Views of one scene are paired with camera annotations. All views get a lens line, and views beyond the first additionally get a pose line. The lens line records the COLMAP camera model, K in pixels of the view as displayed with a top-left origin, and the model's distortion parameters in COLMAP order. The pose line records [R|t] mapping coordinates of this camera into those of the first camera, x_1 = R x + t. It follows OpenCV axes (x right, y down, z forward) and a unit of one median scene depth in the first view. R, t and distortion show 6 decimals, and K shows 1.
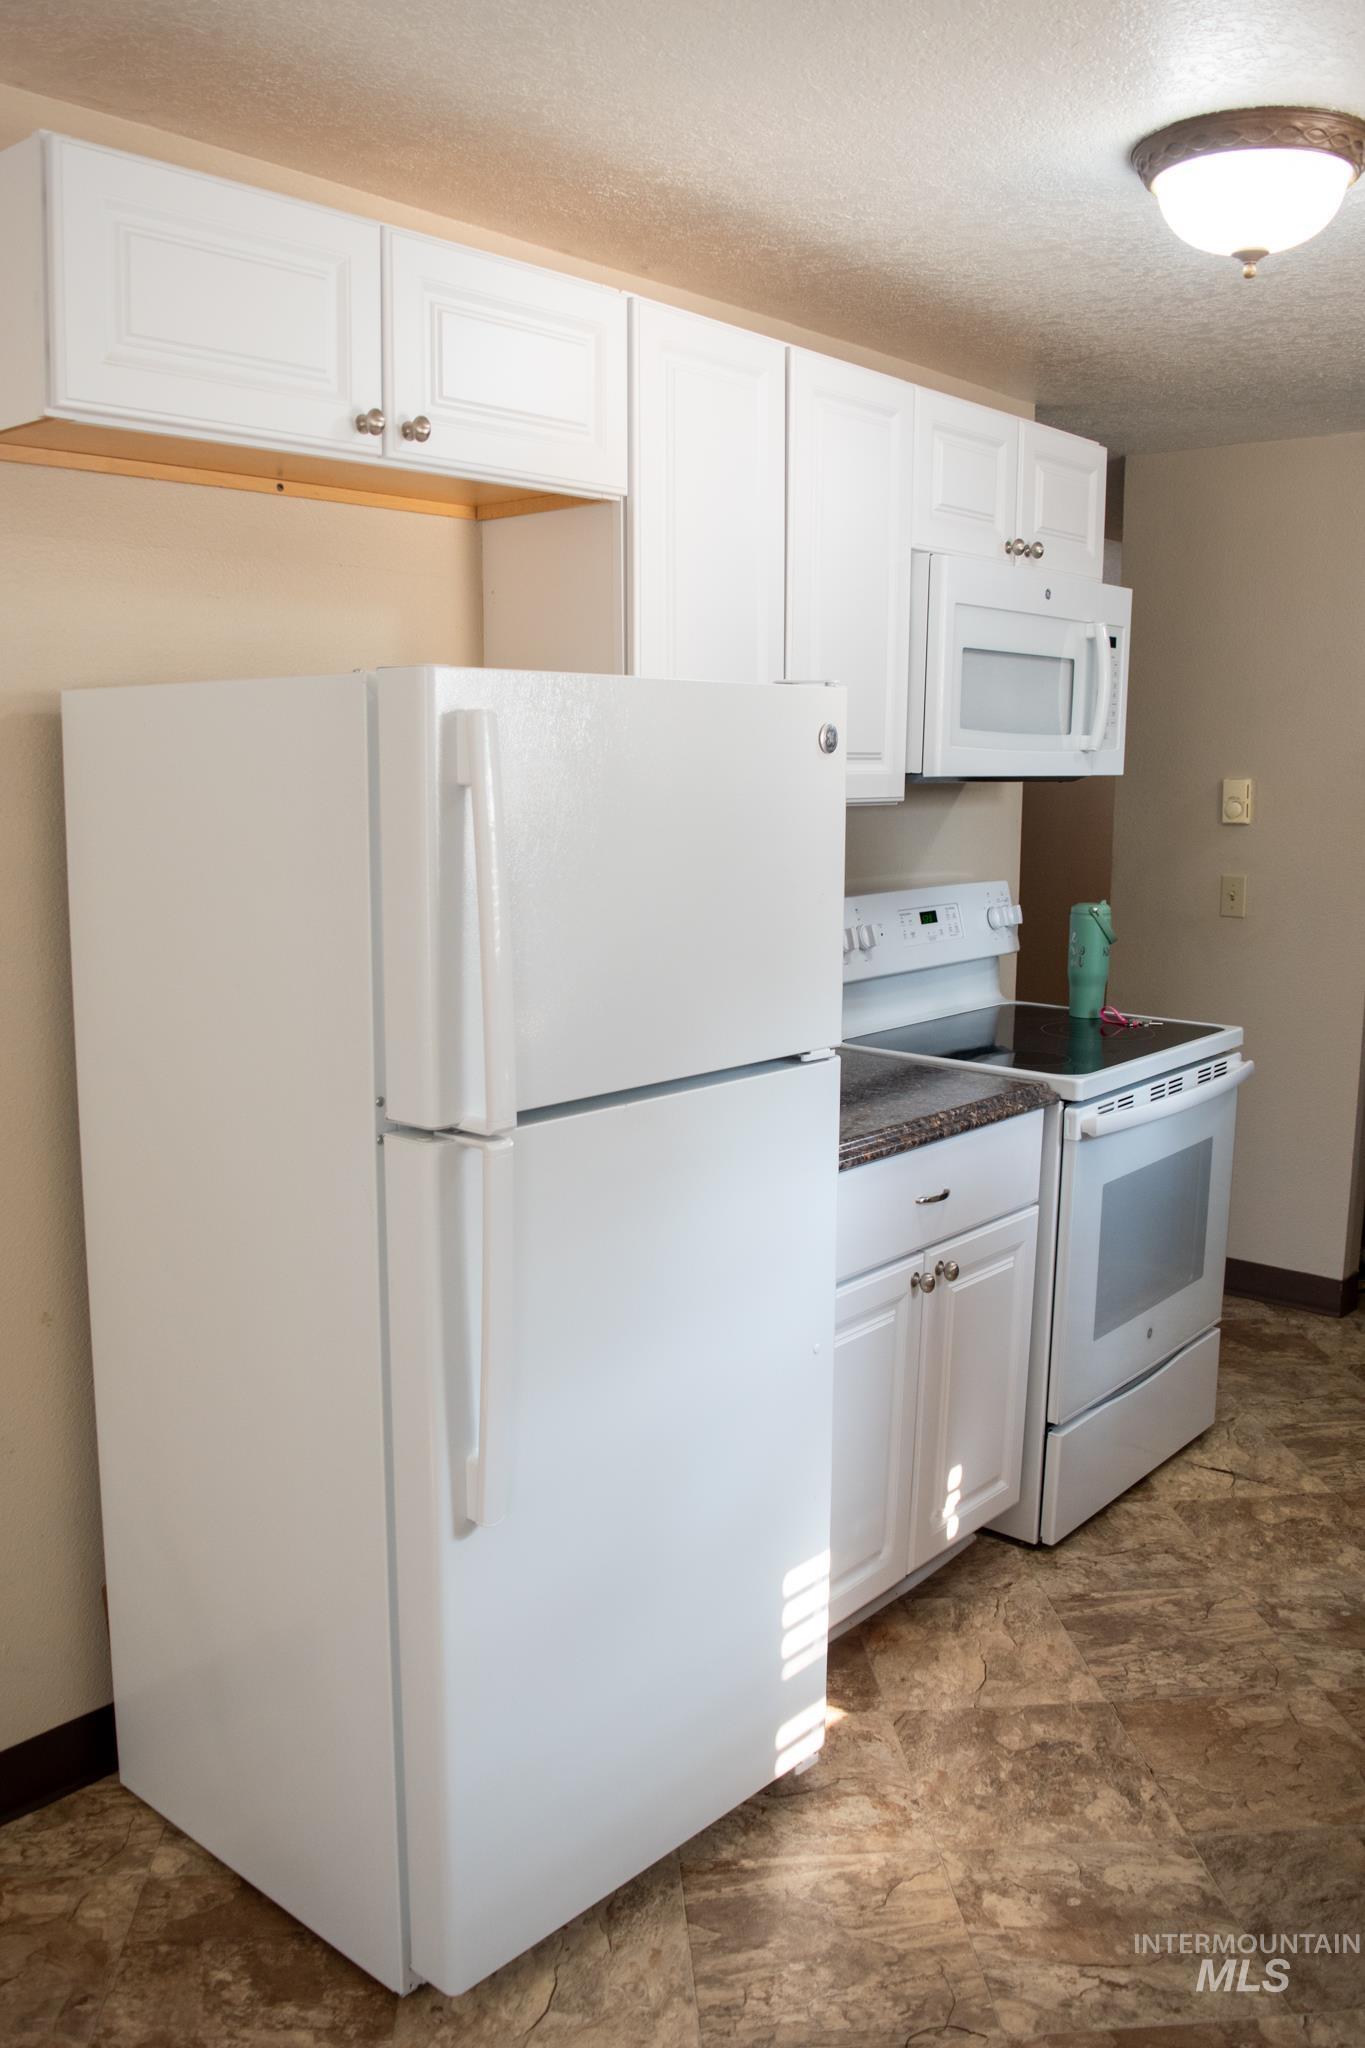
lens RADIAL K [[1661.1, 0, 682.5], [0, 1661.1, 1024.0], [0, 0, 1]] dist [-0.093478, 0.016878]
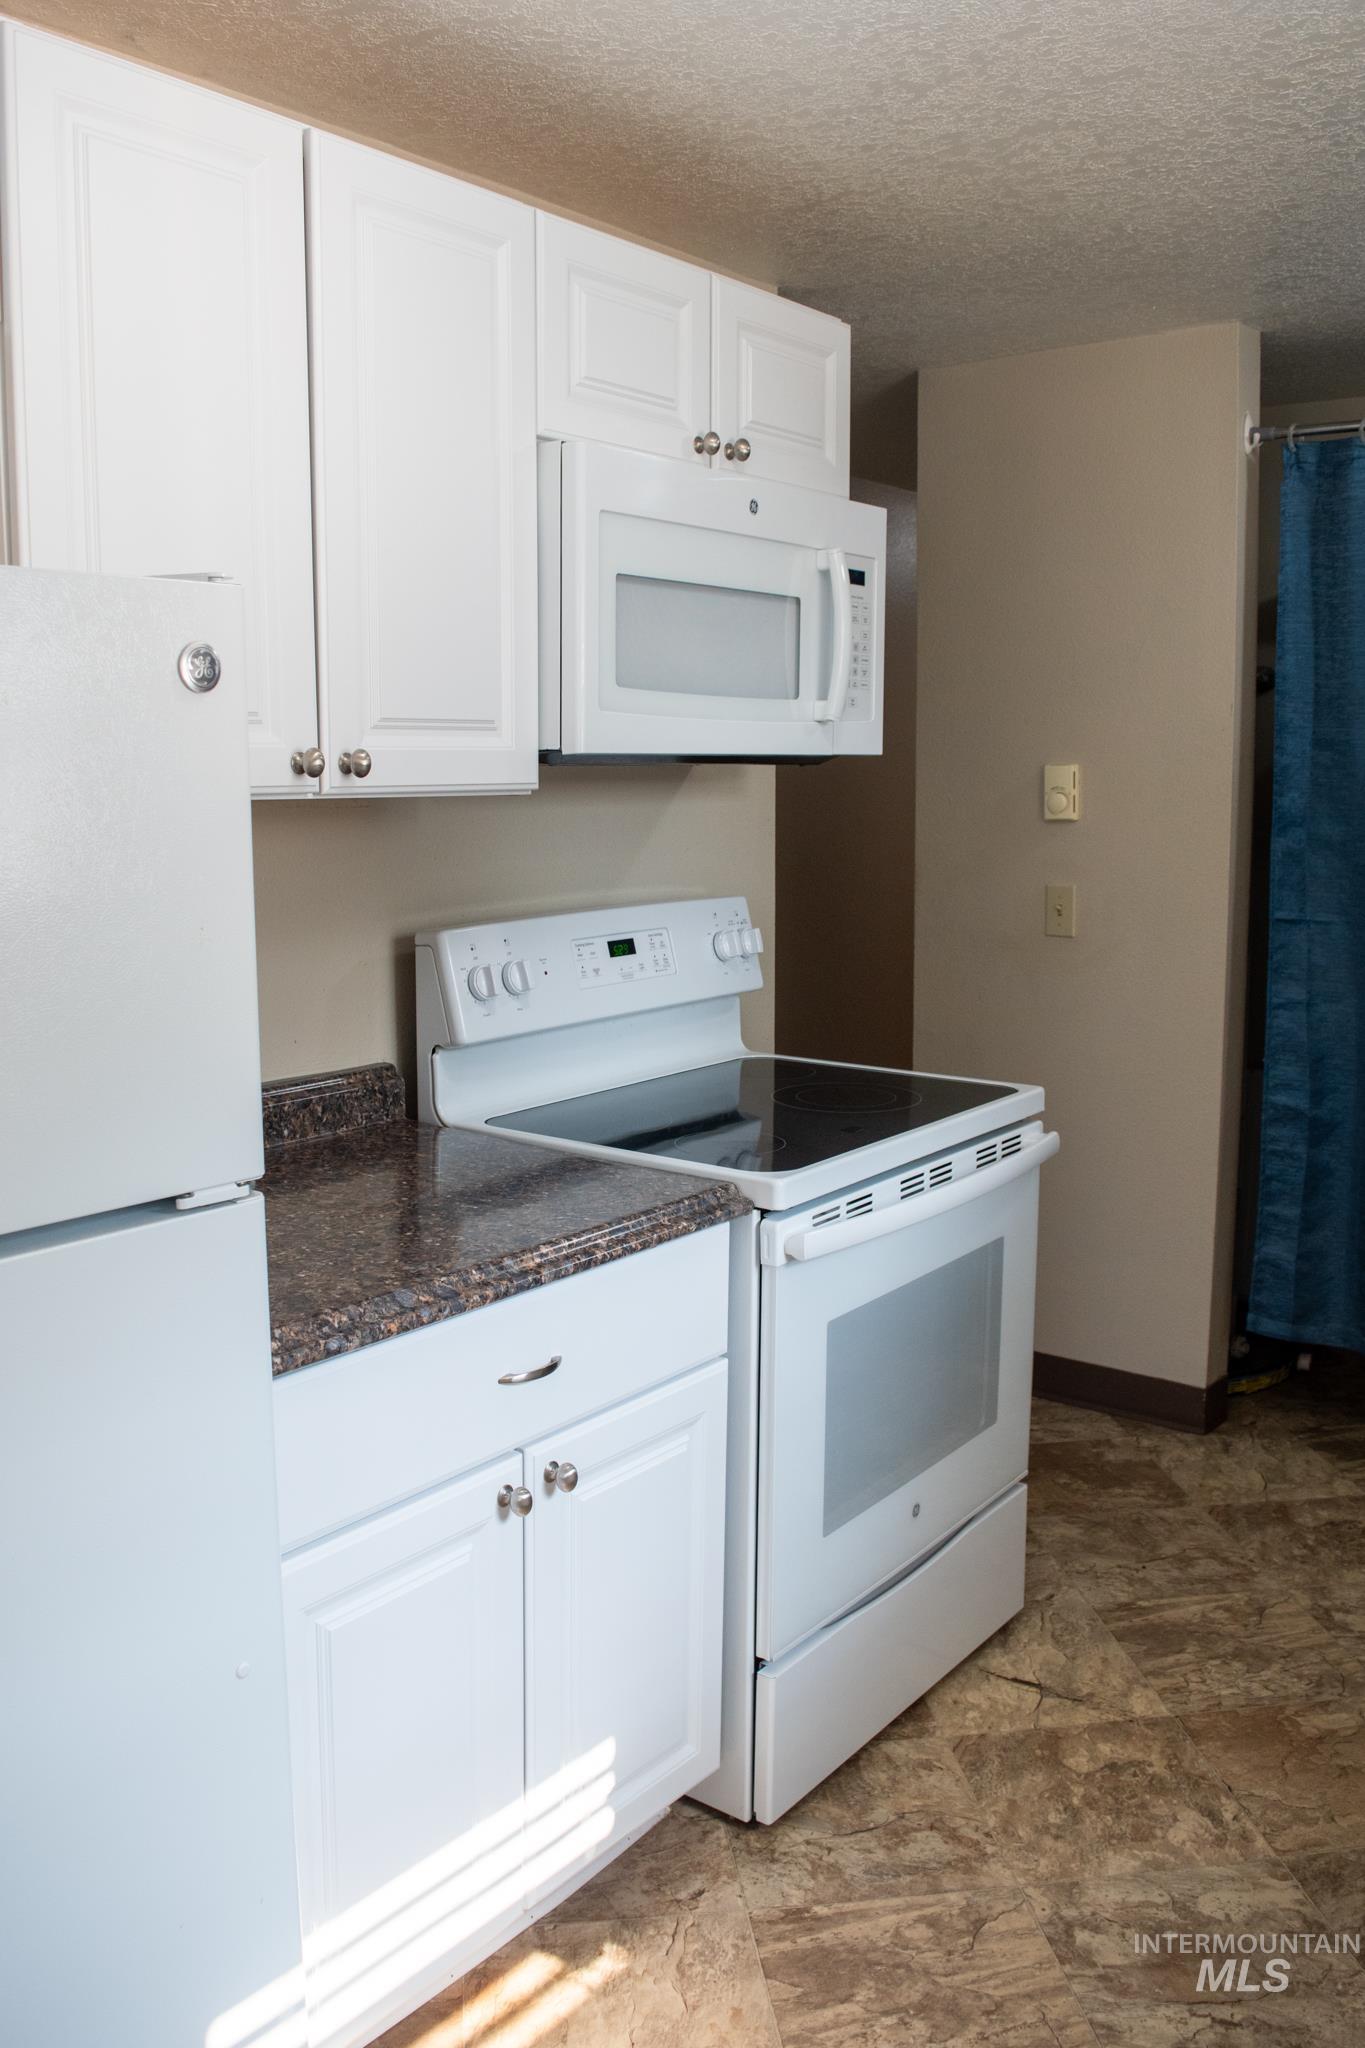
lens RADIAL K [[1684.6, 0, 668.8], [0, 1684.6, 998.3], [0, 0, 1]] dist [-0.091228, 0.017040]
pose [[0.999063, -0.015675, 0.040337, 0.149012], [0.016727, 0.999525, -0.025888, -0.023075], [-0.039912, 0.026538, 0.998851, 0.257819]]
